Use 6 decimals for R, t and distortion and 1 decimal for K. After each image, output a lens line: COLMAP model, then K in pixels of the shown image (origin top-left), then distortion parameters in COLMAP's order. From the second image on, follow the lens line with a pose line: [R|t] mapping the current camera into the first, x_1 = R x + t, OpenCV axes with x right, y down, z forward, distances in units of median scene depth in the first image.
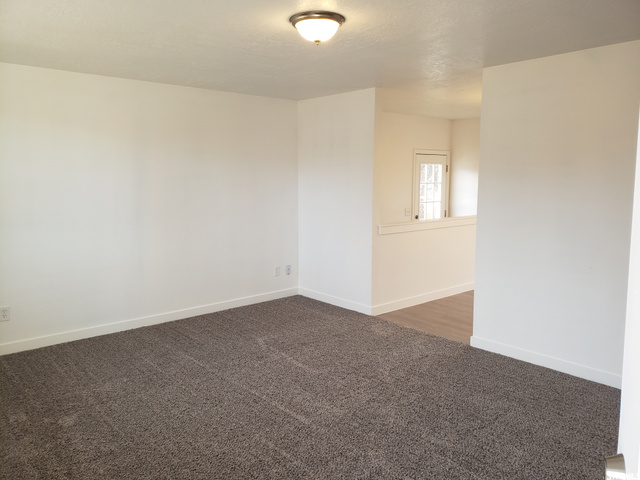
lens RADIAL K [[512.6, 0, 319.6], [0, 512.6, 238.9], [0, 0, 1]] dist [0.044558, -0.019305]
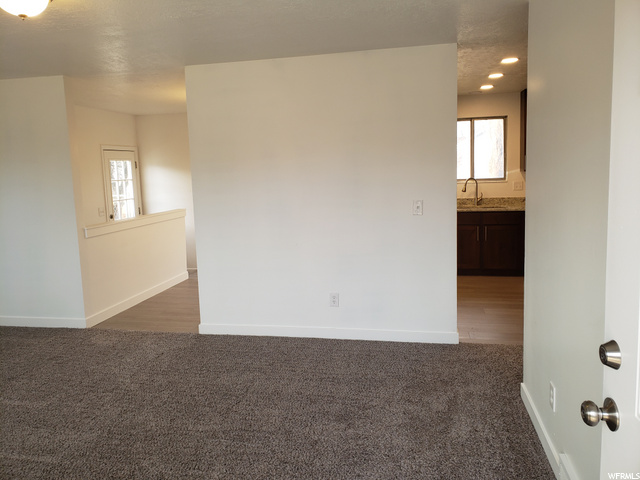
lens RADIAL K [[512.6, 0, 315.9], [0, 512.6, 232.9], [0, 0, 1]] dist [0.044558, -0.019305]
pose [[0.799678, -0.109396, 0.590379, -0.111859], [0.114374, 0.993012, 0.029081, 0.003356], [-0.589435, 0.044268, 0.806602, 0.021939]]
